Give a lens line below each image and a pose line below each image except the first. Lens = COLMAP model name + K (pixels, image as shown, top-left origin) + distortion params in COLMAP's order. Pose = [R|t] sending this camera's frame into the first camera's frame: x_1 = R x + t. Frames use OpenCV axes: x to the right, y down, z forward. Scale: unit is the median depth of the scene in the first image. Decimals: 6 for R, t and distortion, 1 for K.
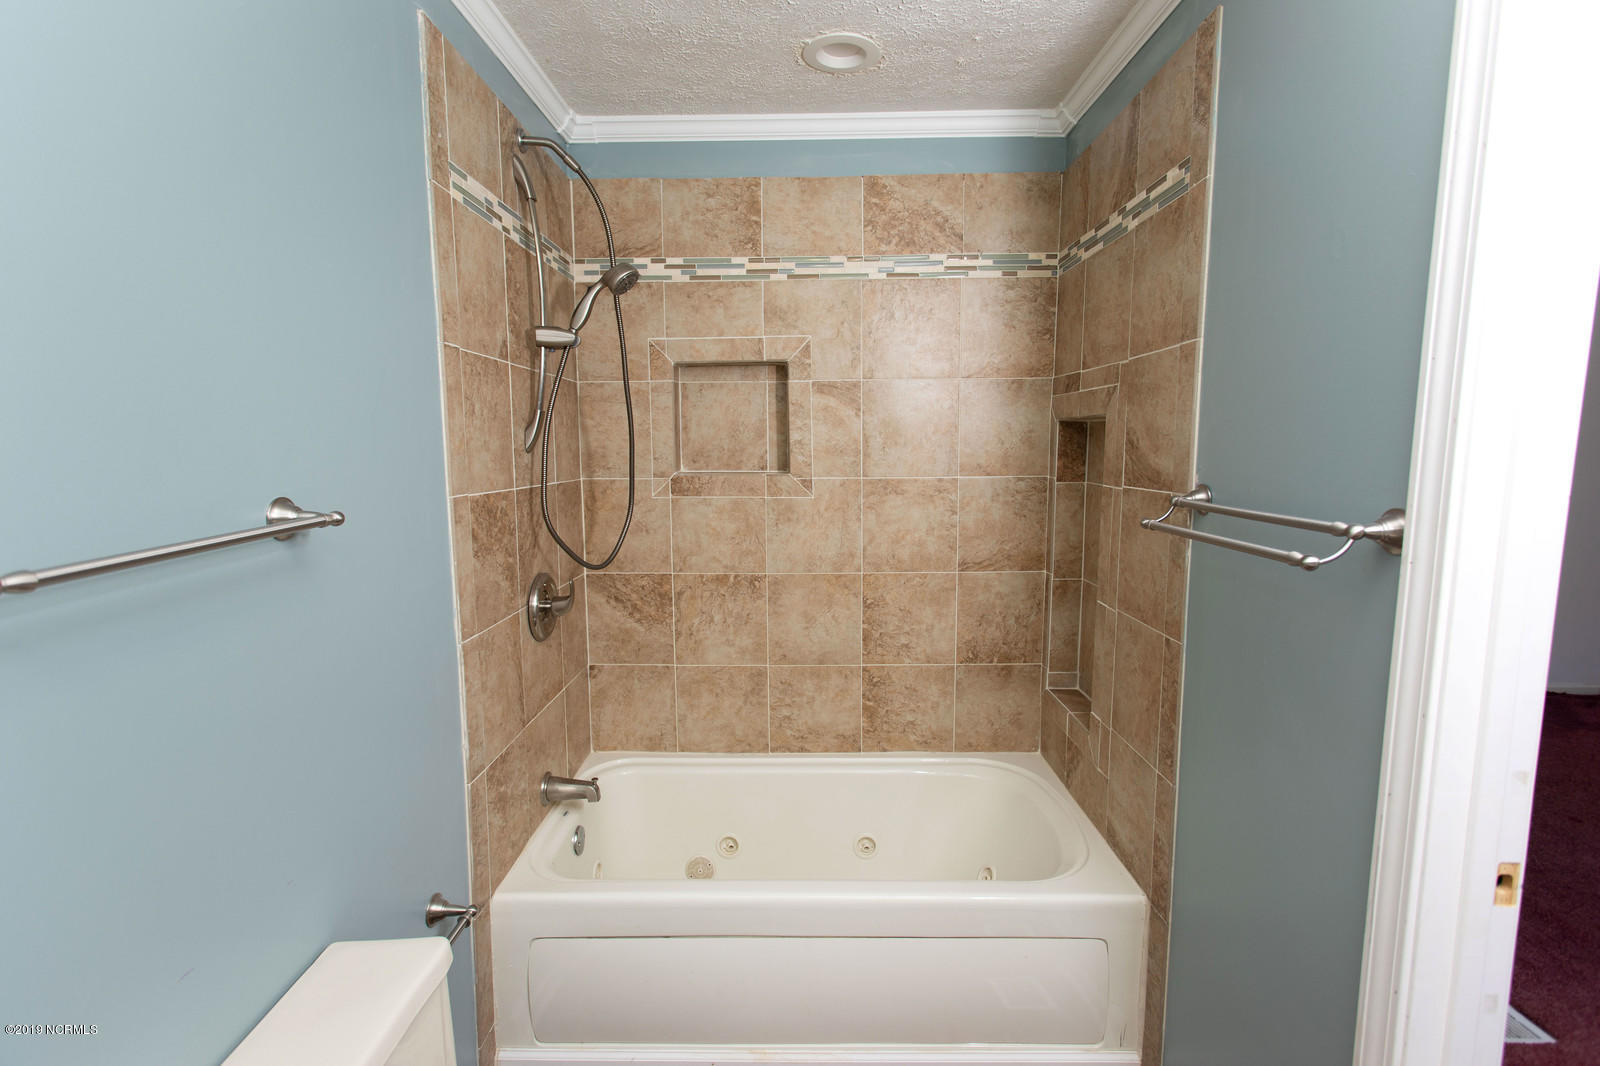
lens RADIAL K [[781.5, 0, 798.8], [0, 781.5, 534.9], [0, 0, 1]] dist [0.002988, 0.001255]
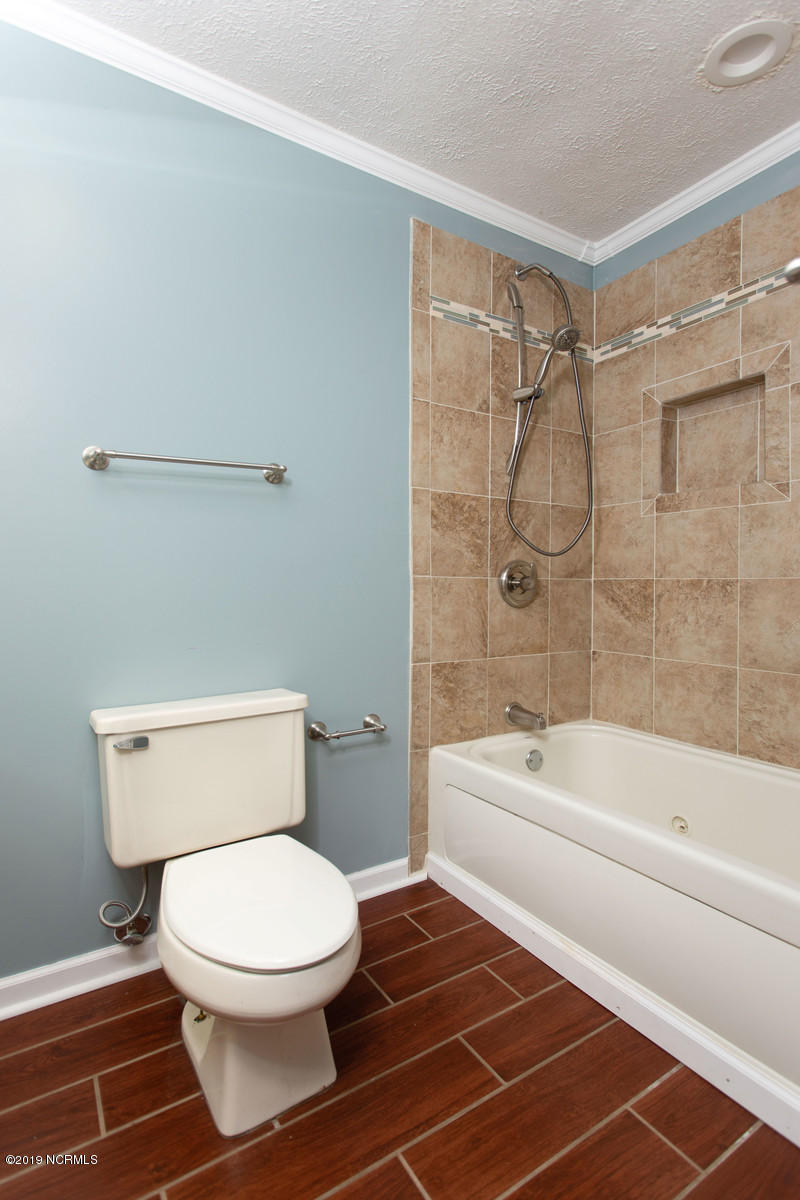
lens RADIAL K [[586.1, 0, 398.1], [0, 586.1, 600.0], [0, 0, 1]] dist [0.002988, 0.001255]
pose [[0.537013, 0.012633, -0.843479, 0.383091], [-0.093270, 0.994647, -0.044485, 0.158065], [0.838402, 0.102561, 0.535317, 0.200730]]
